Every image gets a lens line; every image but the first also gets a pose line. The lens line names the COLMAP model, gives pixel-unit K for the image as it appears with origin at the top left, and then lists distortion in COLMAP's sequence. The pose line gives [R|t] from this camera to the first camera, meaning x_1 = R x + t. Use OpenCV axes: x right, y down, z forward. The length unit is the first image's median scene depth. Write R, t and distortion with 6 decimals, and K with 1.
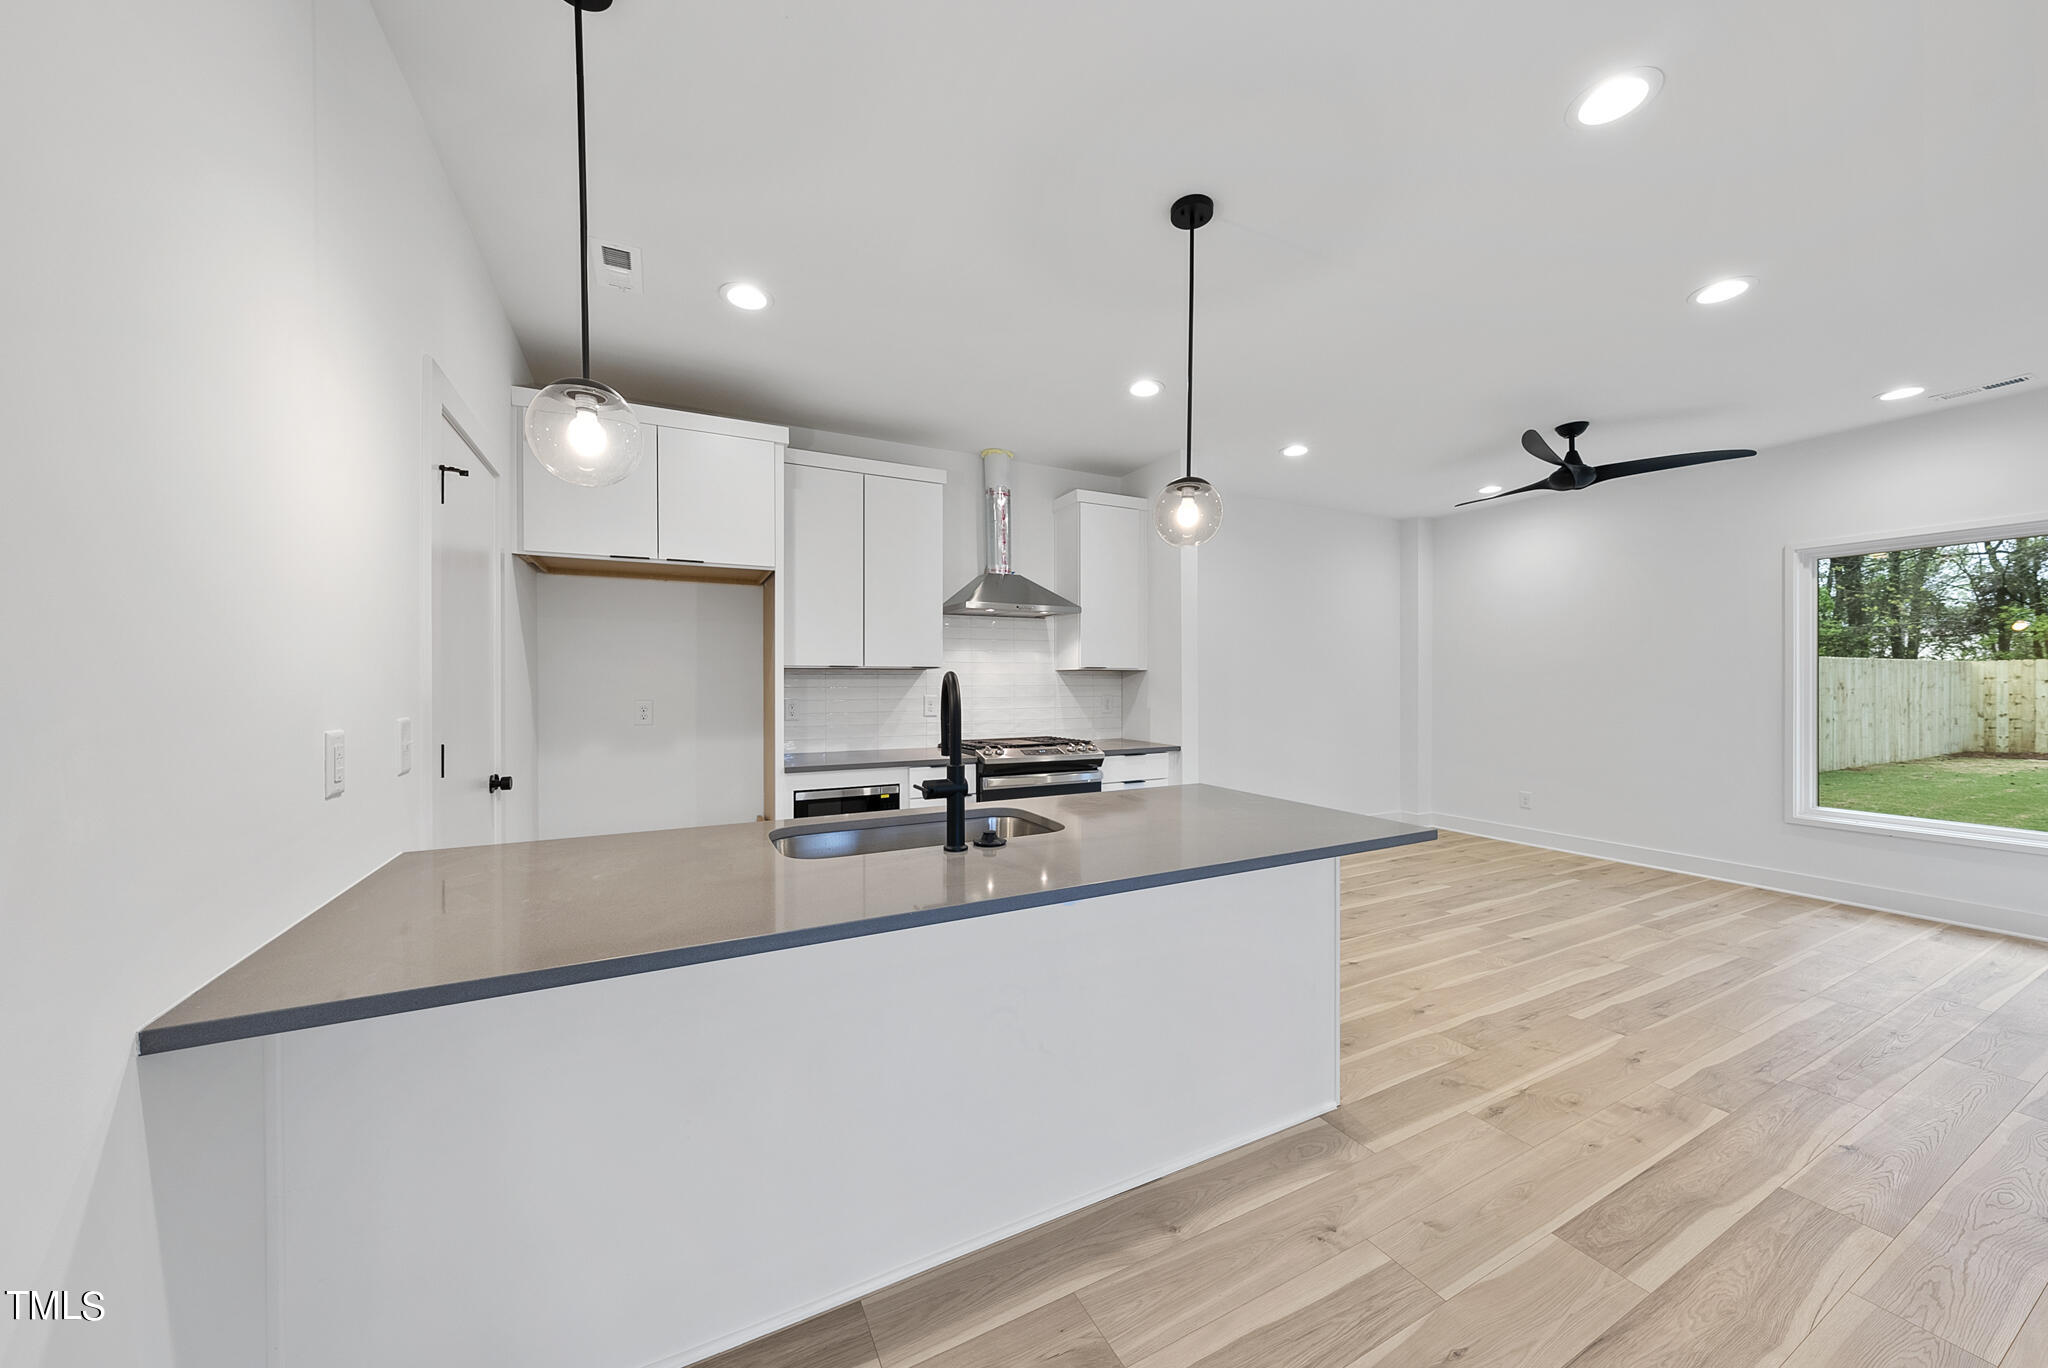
lens RADIAL K [[708.9, 0, 1029.3], [0, 708.9, 684.2], [0, 0, 1]] dist [-0.001989, 0.000303]
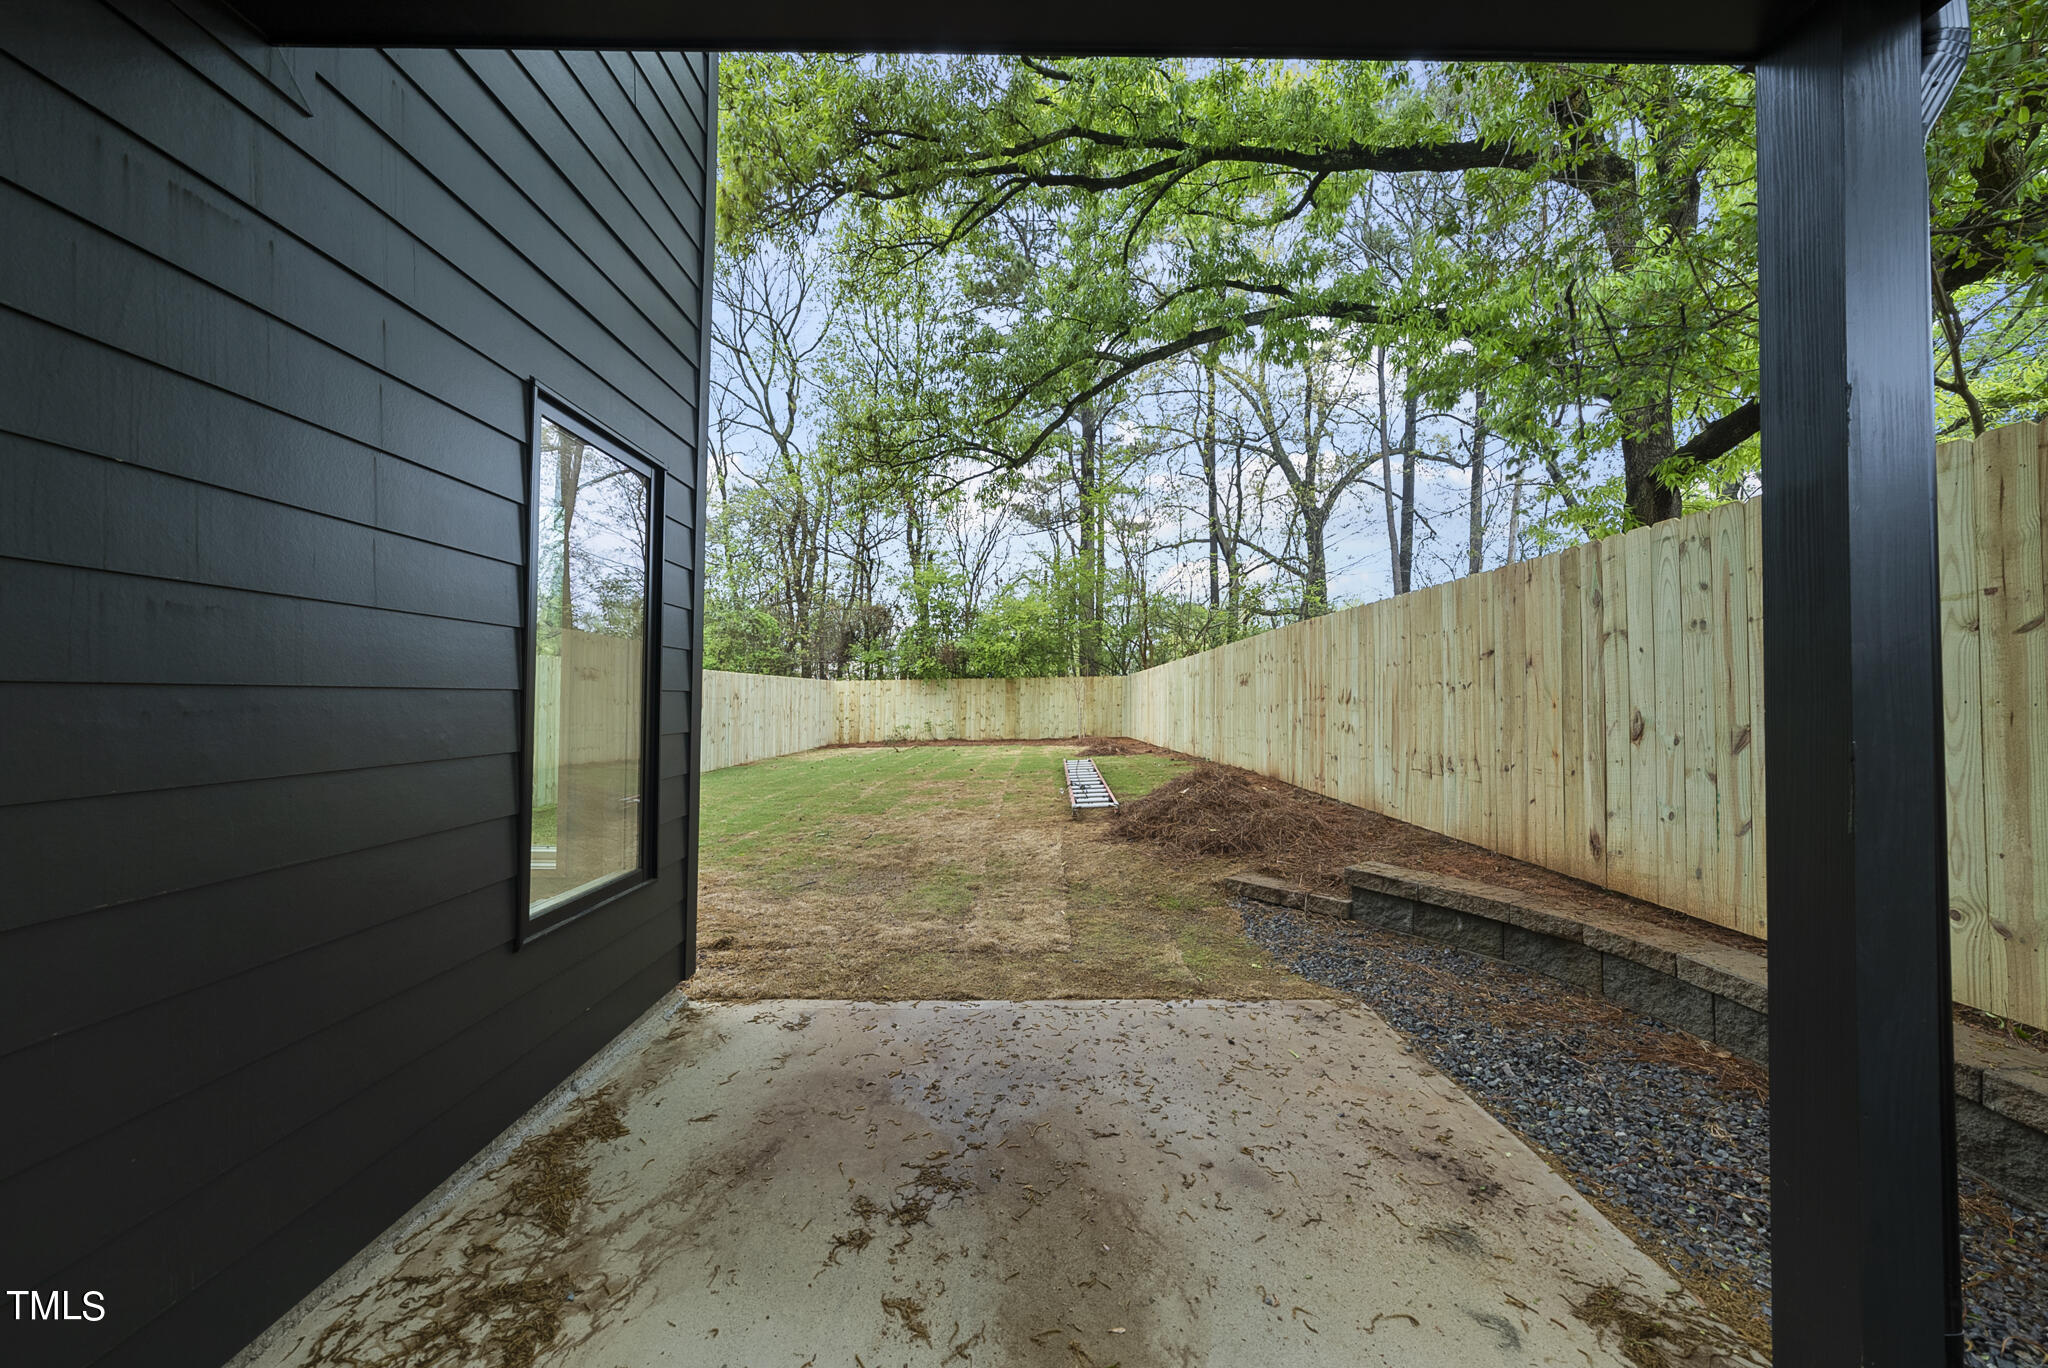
lens RADIAL K [[708.9, 0, 1022.1], [0, 708.9, 680.8], [0, 0, 1]] dist [-0.001989, 0.000303]
pose [[0.461221, 0.027789, 0.886850, 0.875813], [-0.005292, 0.999578, -0.028569, 0.022480], [-0.887269, 0.008484, 0.461173, 0.014254]]
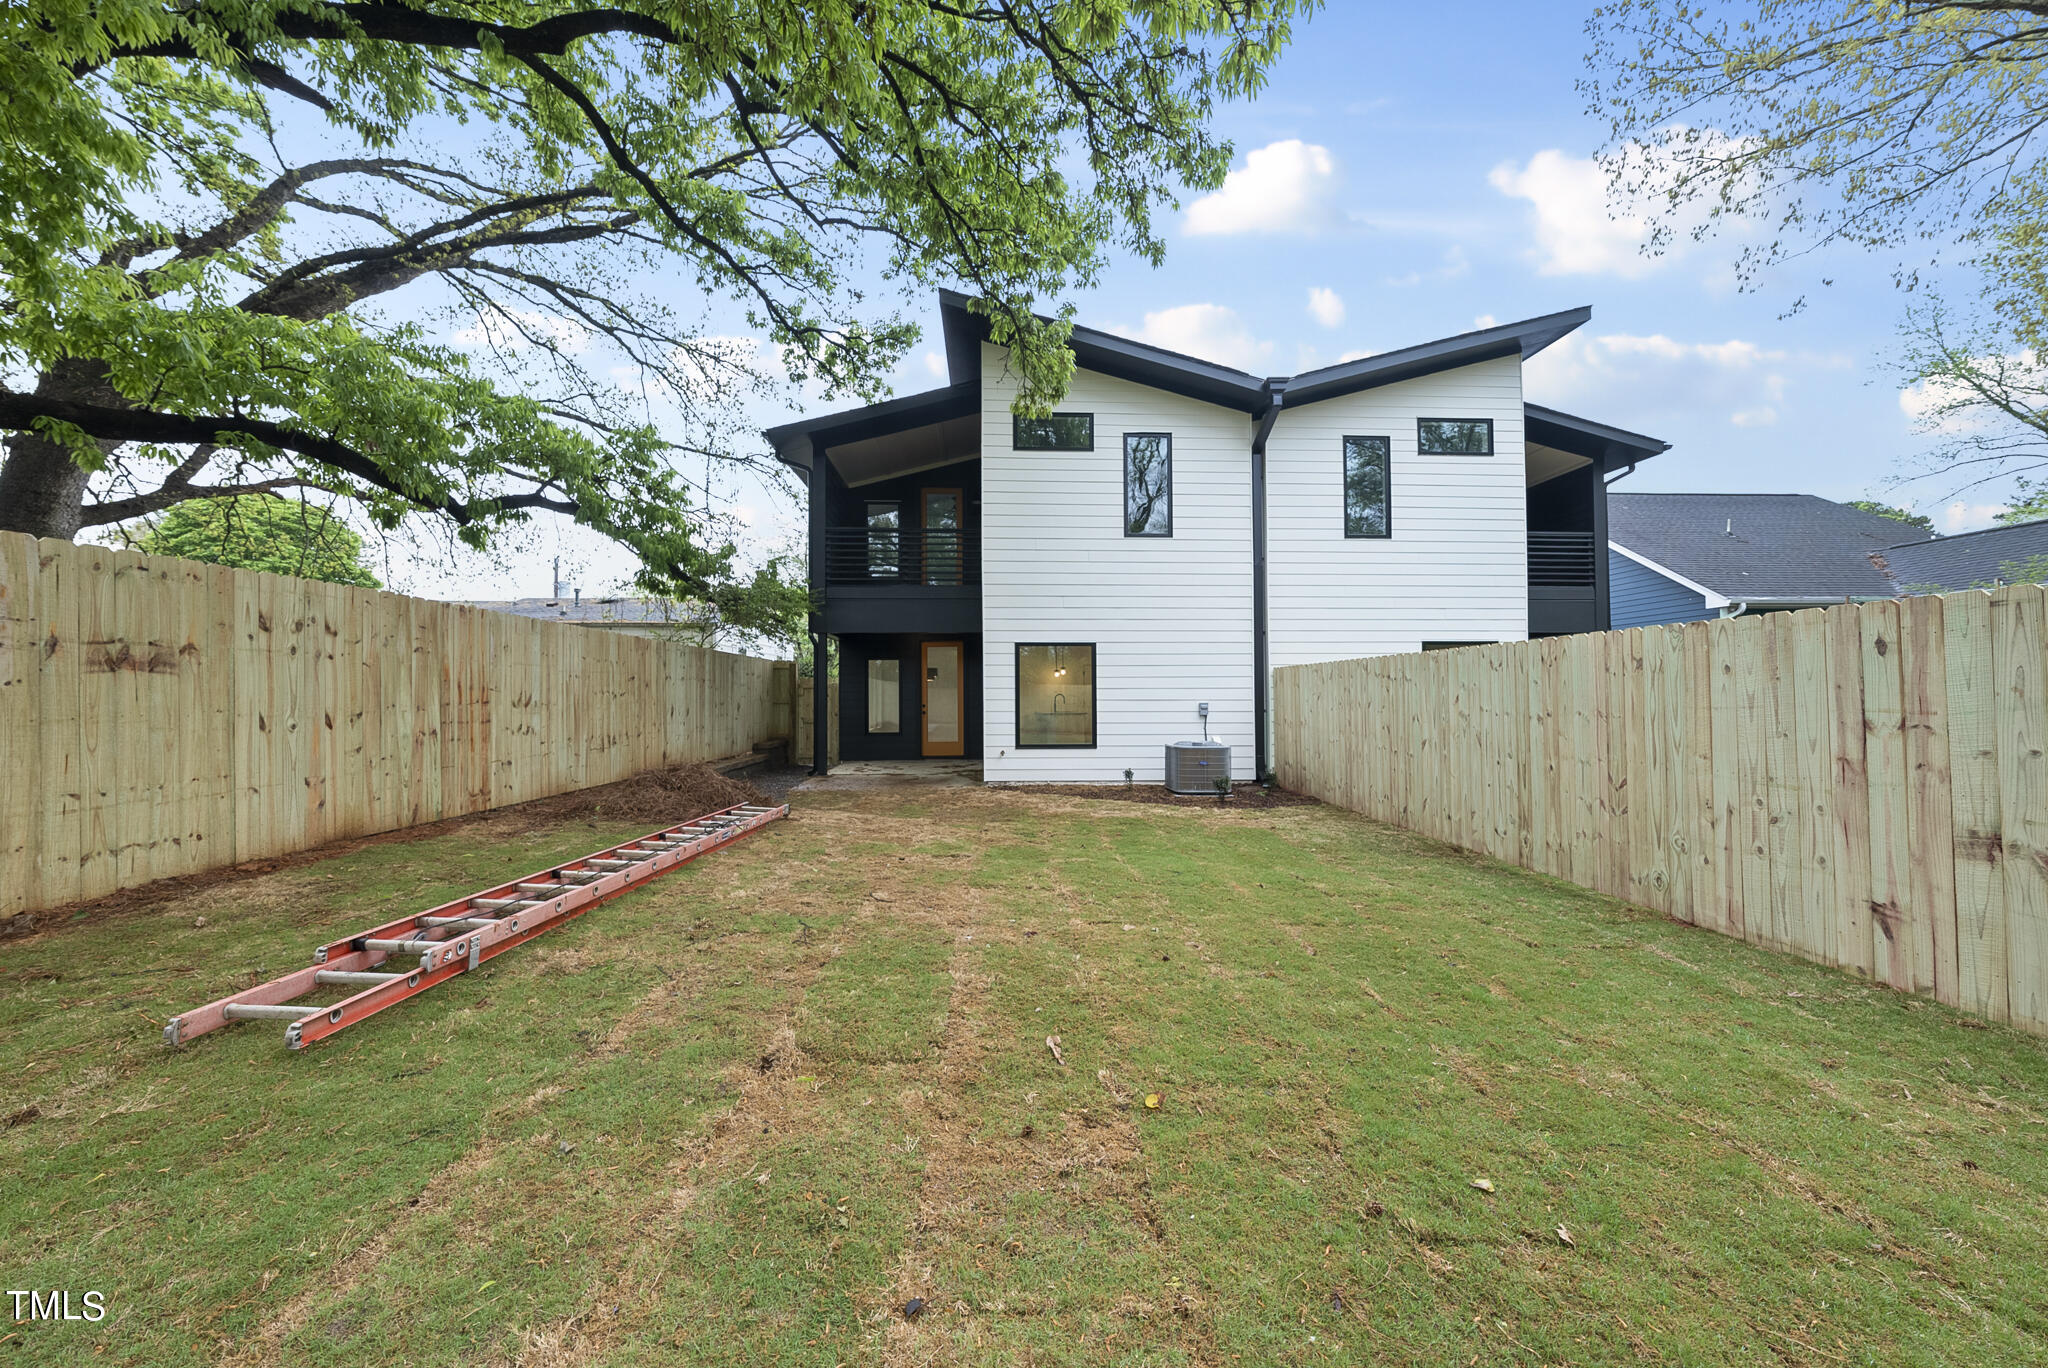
lens RADIAL K [[708.9, 0, 1024.4], [0, 708.9, 685.5], [0, 0, 1]] dist [-0.001989, 0.000303]
pose [[-0.422583, -0.011714, -0.906248, 3.868989], [-0.000860, 0.999921, -0.012524, -0.009601], [0.906324, -0.004513, -0.422560, 2.030791]]
